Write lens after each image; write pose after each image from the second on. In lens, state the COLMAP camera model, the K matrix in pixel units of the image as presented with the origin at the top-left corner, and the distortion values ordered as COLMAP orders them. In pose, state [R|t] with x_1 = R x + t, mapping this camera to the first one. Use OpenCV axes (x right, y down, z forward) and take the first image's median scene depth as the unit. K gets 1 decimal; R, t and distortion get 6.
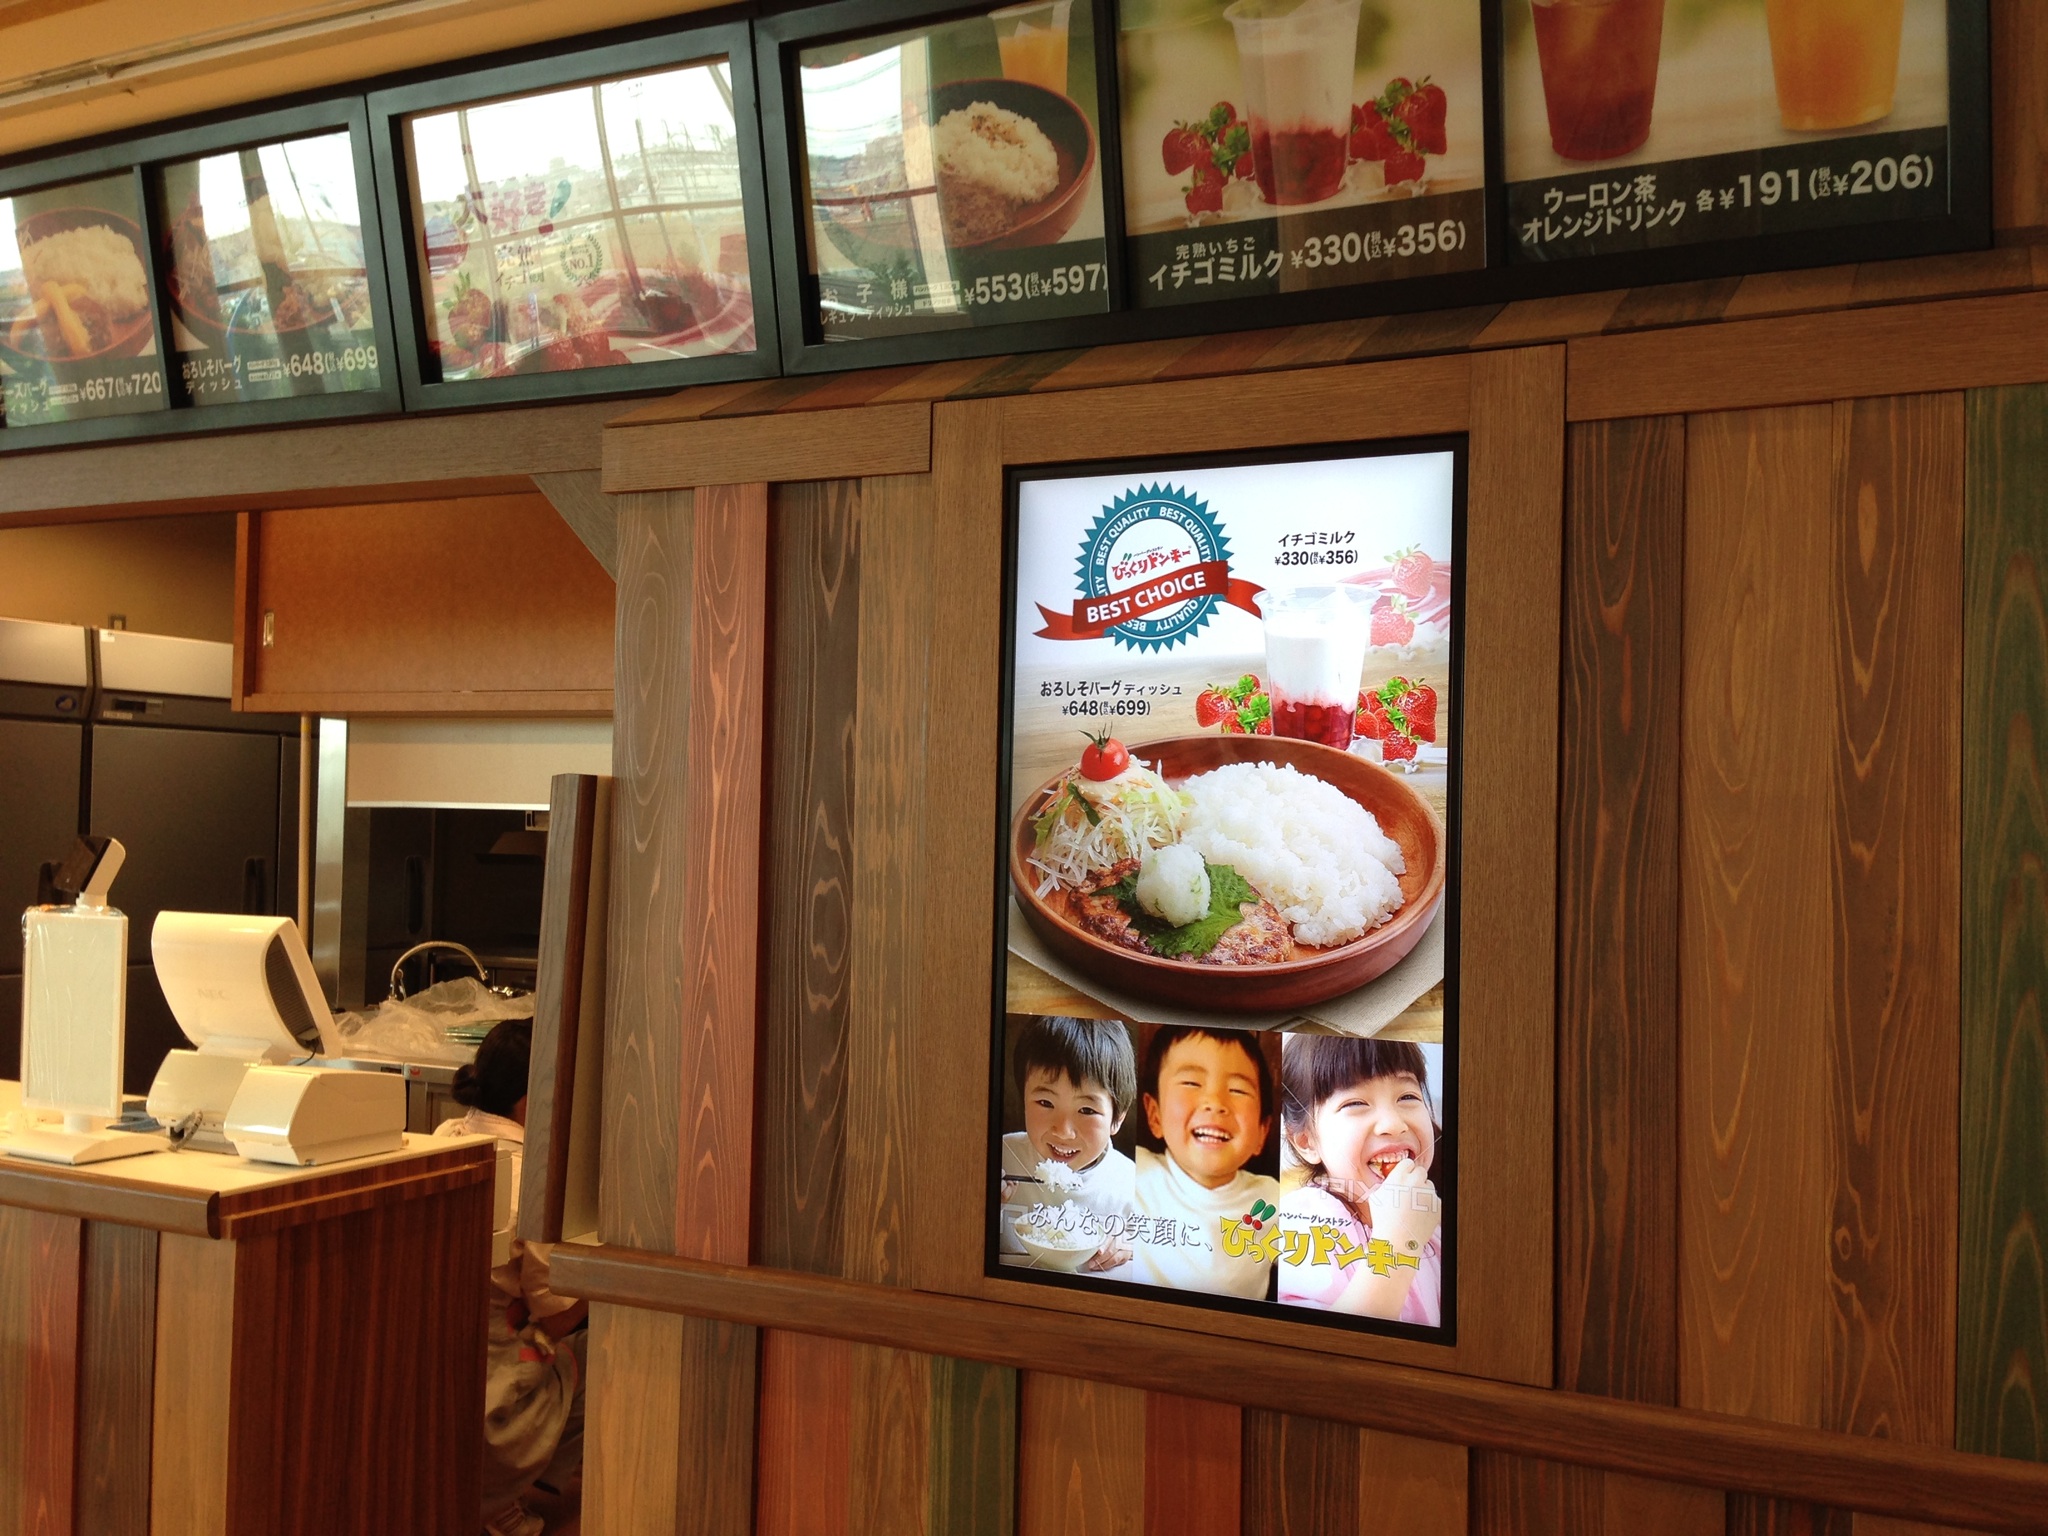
lens RADIAL K [[1871.0, 0, 1028.3], [0, 1871.0, 758.2], [0, 0, 1]] dist [0.101565, -0.136104]
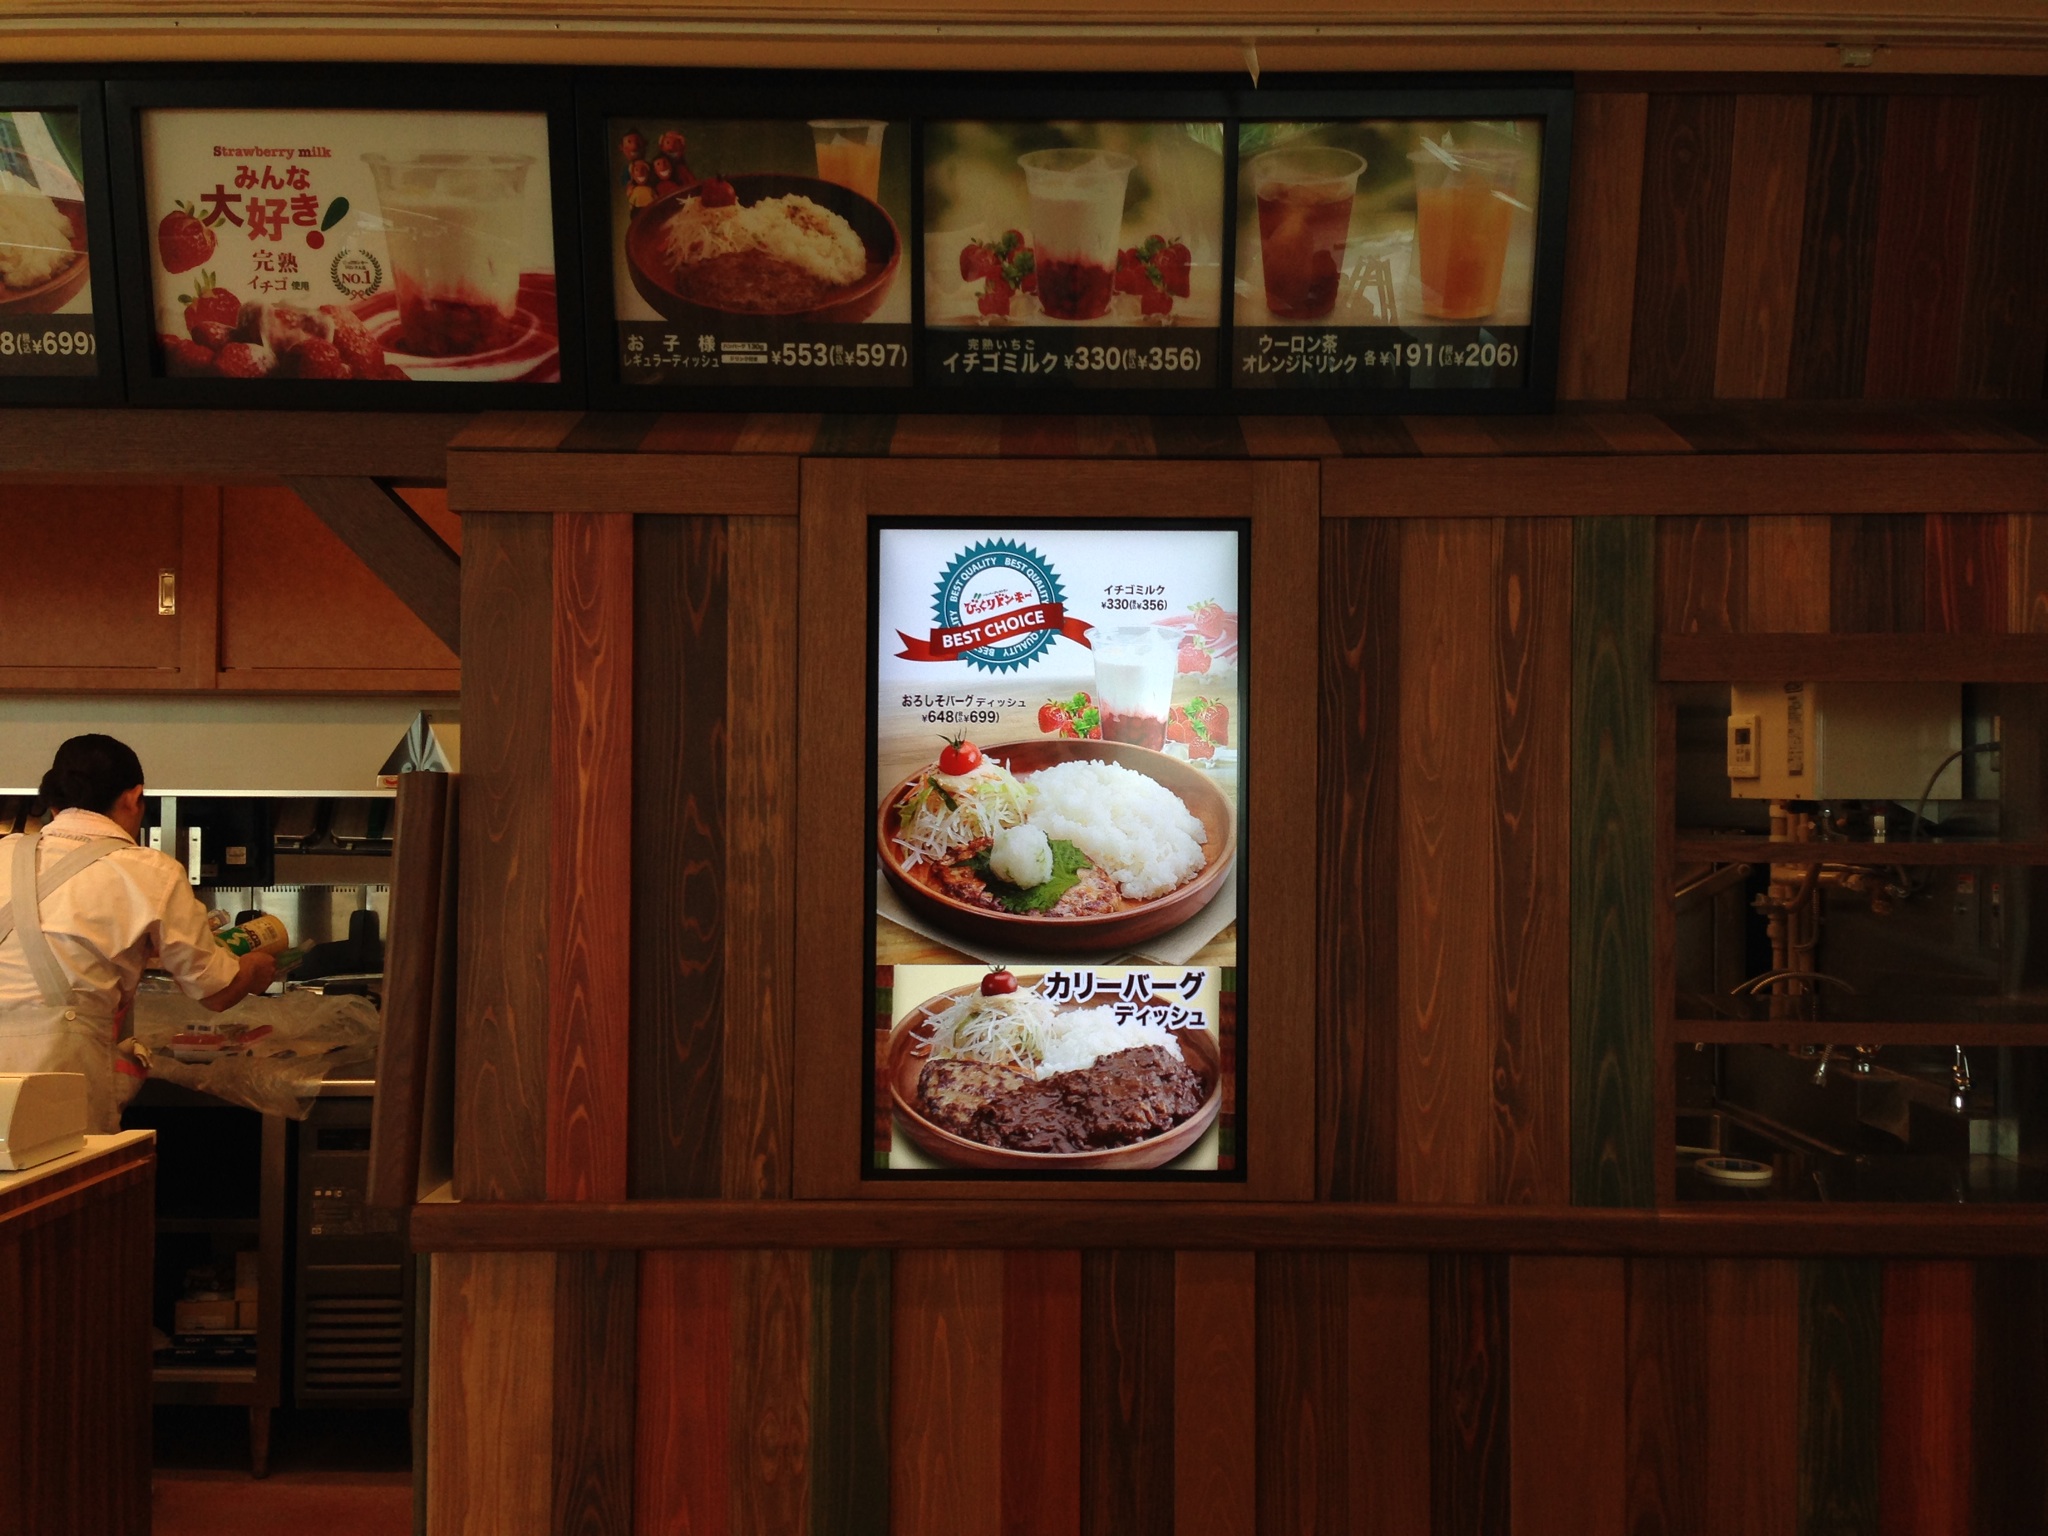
lens RADIAL K [[1853.2, 0, 1032.9], [0, 1853.2, 771.6], [0, 0, 1]] dist [0.095620, -0.107804]
pose [[0.895574, -0.012811, 0.444729, -0.456143], [-0.000652, 0.999546, 0.030106, -0.026927], [-0.444913, -0.027252, 0.895159, -0.125486]]
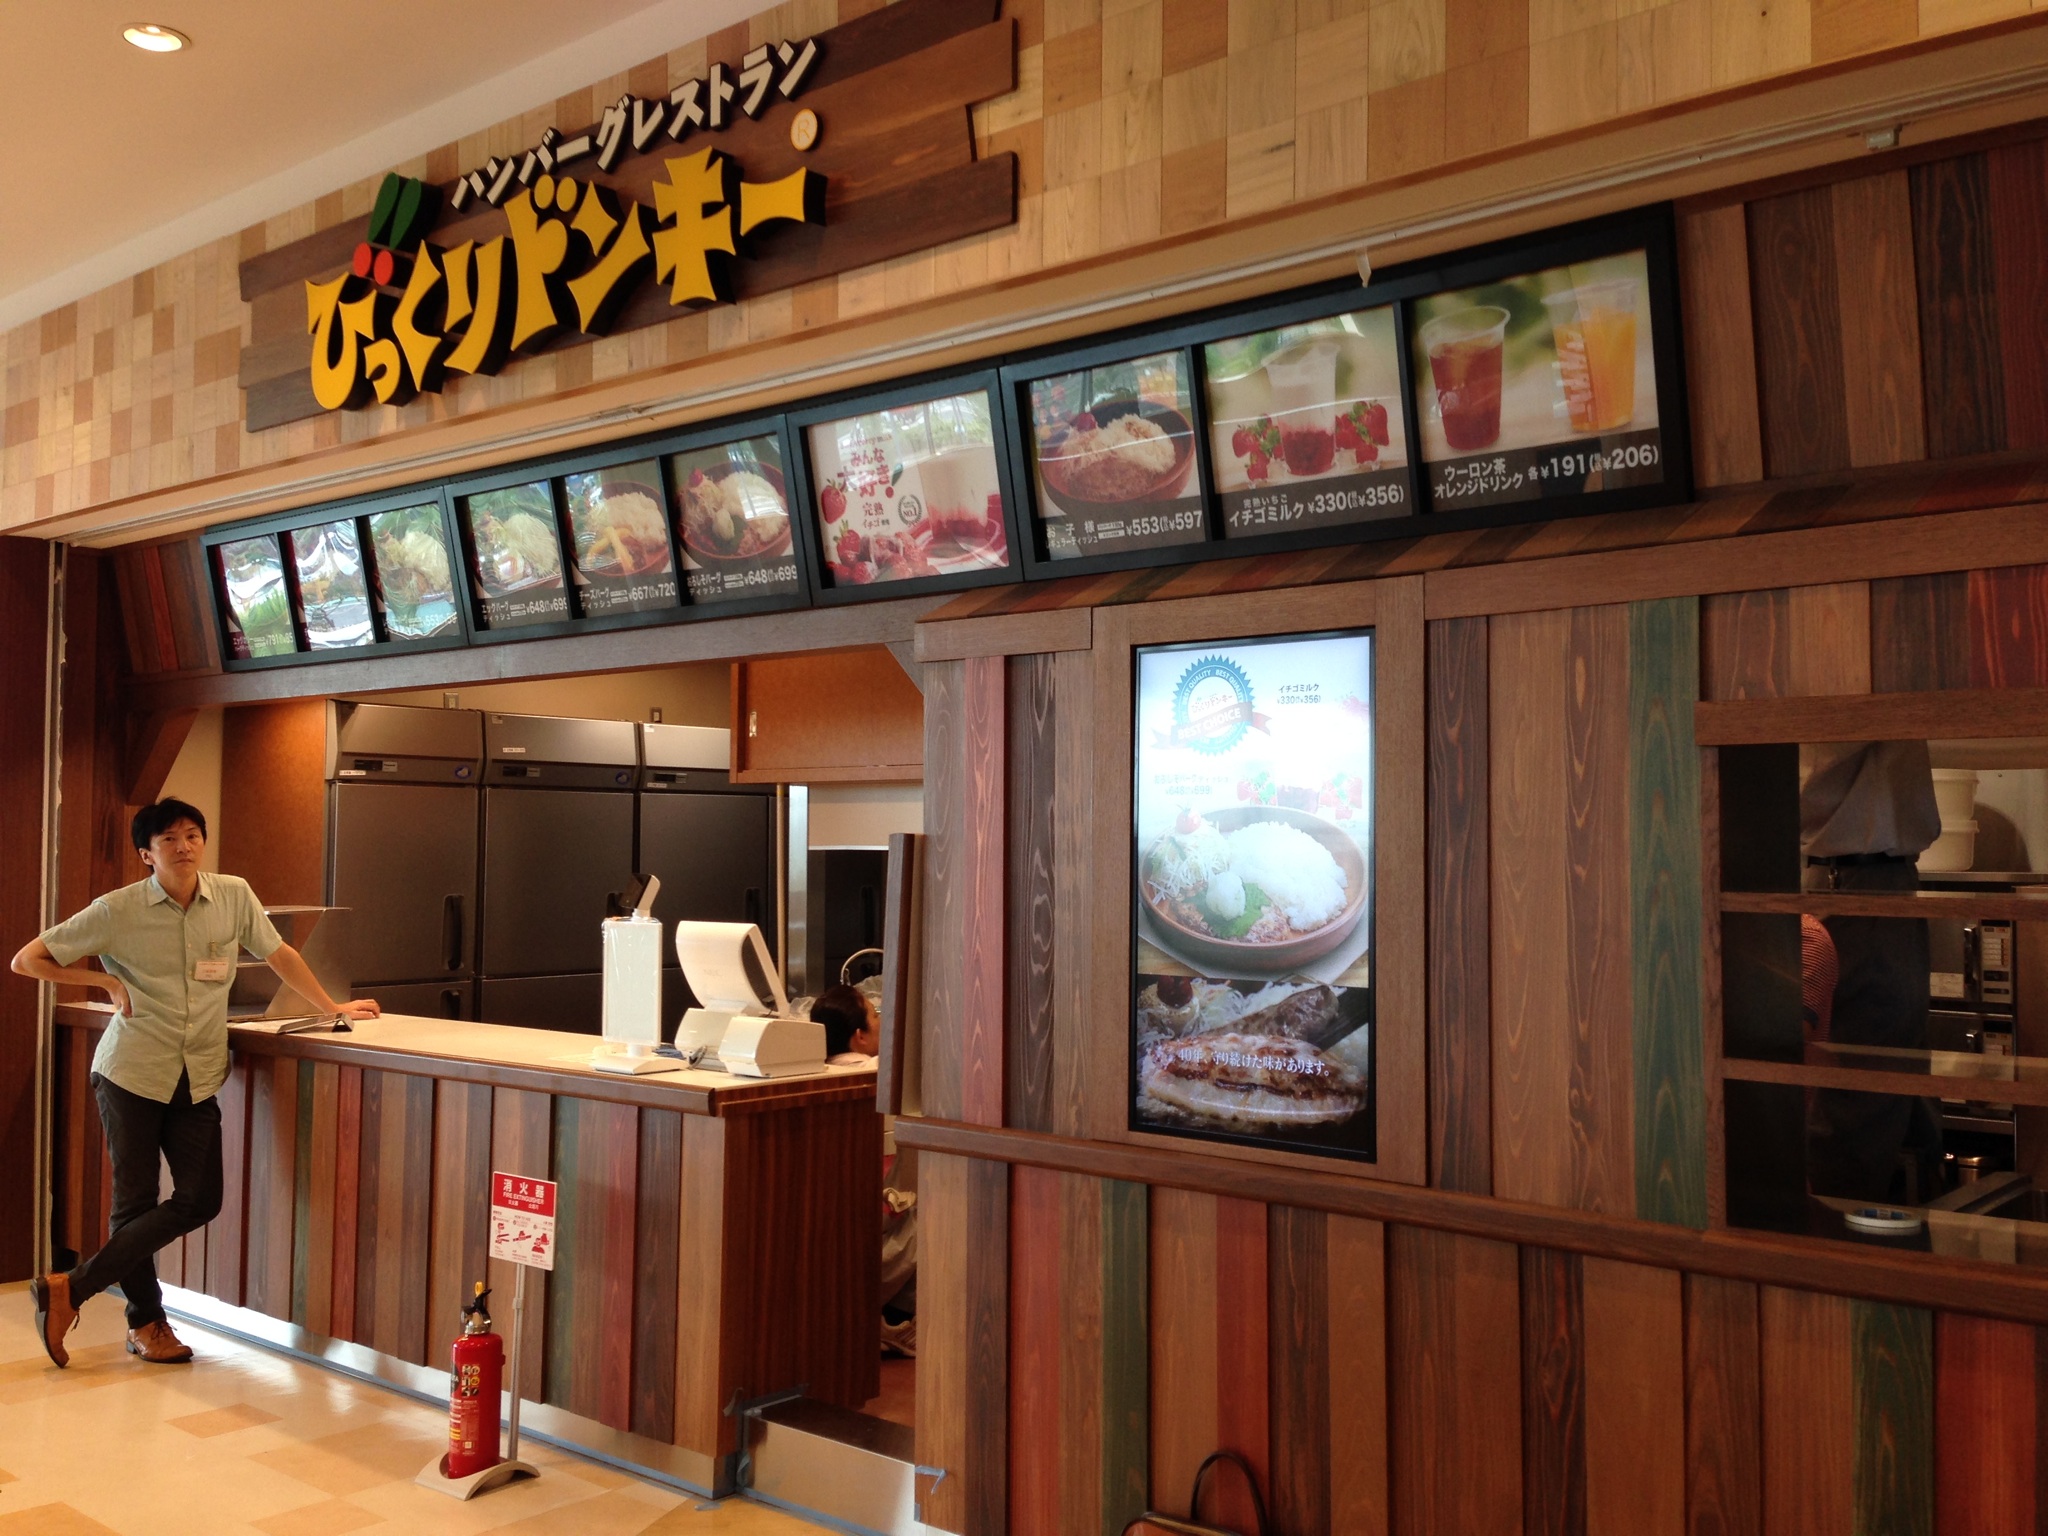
lens RADIAL K [[1853.2, 0, 1032.9], [0, 1853.2, 771.6], [0, 0, 1]] dist [0.095620, -0.107804]
pose [[0.968523, -0.026283, -0.247531, 0.310030], [0.024143, 0.999640, -0.011681, -0.026646], [0.247749, 0.005337, 0.968810, -0.621933]]
